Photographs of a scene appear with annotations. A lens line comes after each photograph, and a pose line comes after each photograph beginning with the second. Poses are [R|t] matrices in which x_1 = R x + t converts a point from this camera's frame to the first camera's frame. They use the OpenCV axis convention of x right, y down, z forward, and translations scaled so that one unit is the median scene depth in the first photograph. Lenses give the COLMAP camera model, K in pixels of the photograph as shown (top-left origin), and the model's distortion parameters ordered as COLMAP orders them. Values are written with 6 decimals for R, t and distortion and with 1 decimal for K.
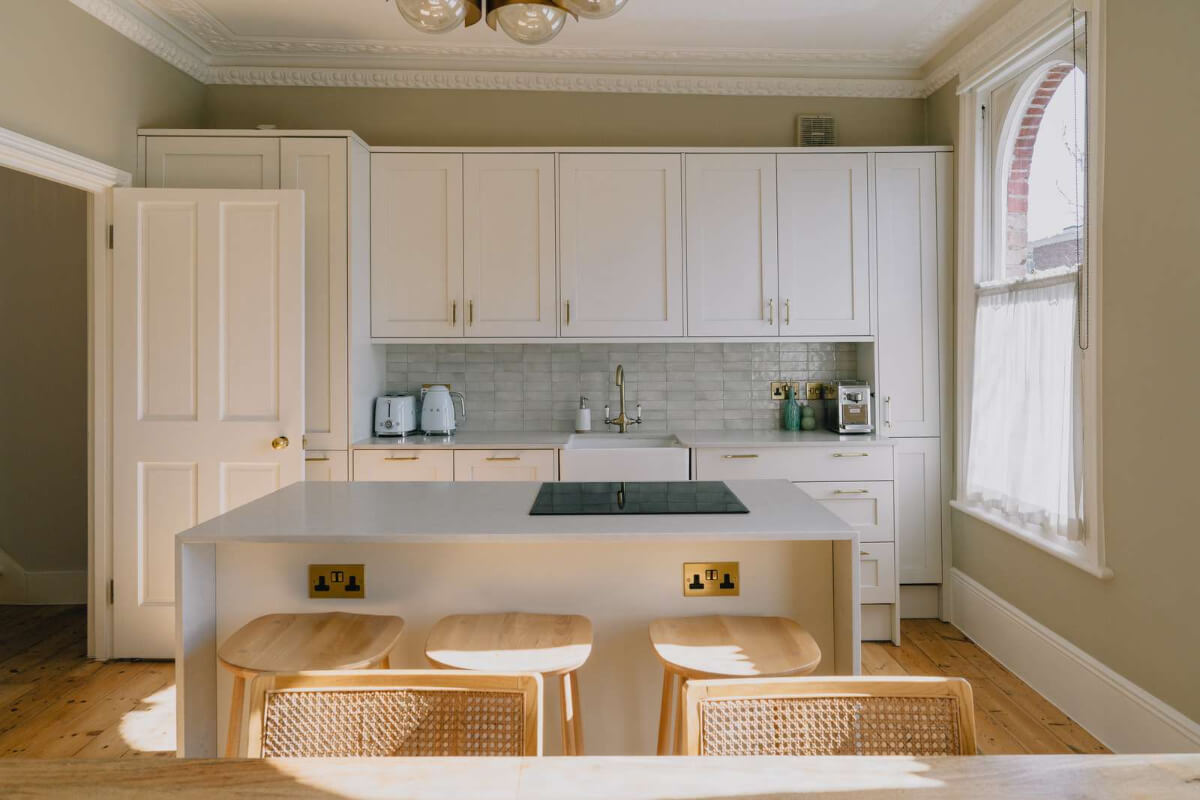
lens RADIAL K [[1075.0, 0, 599.6], [0, 1075.0, 392.0], [0, 0, 1]] dist [-0.013238, -0.022132]
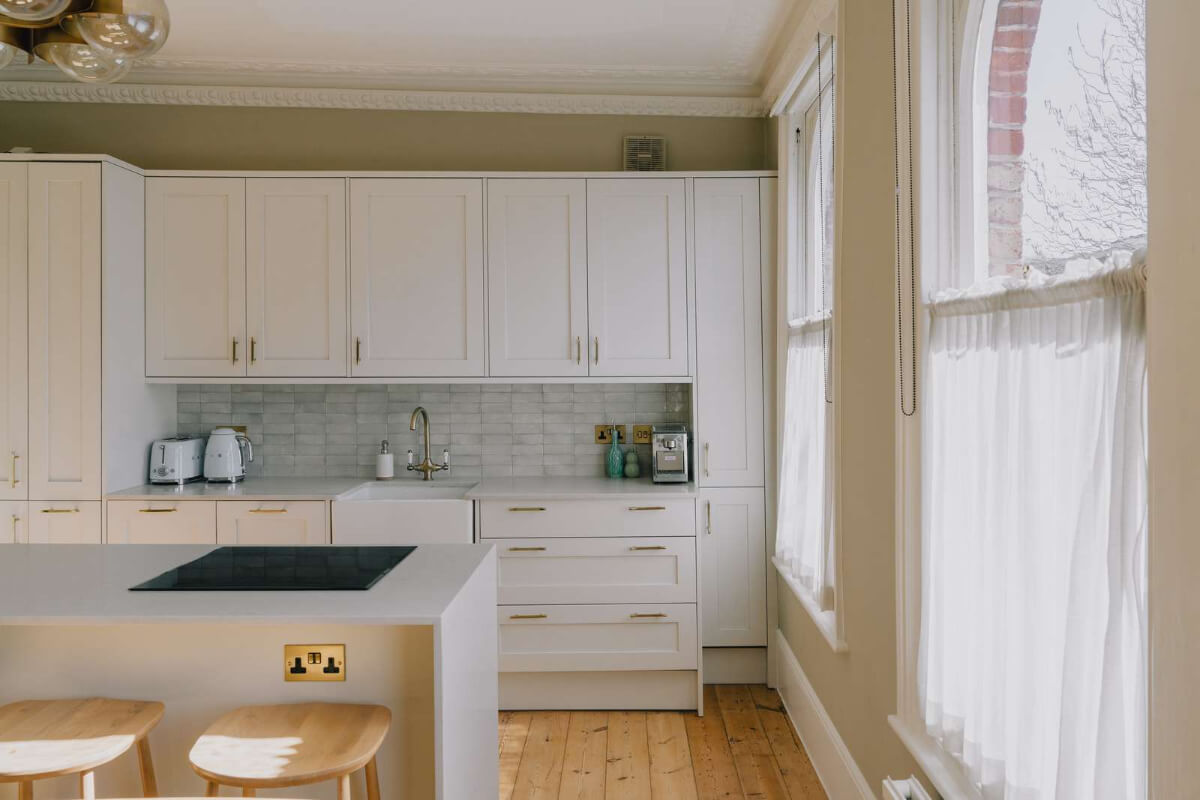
lens RADIAL K [[1163.1, 0, 600.7], [0, 1163.1, 408.2], [0, 0, 1]] dist [-0.010890, 0.000000]
pose [[0.999992, 0.003835, -0.001377, 0.177388], [-0.003841, 0.999981, -0.004890, -0.020135], [0.001358, 0.004895, 0.999987, 0.002529]]
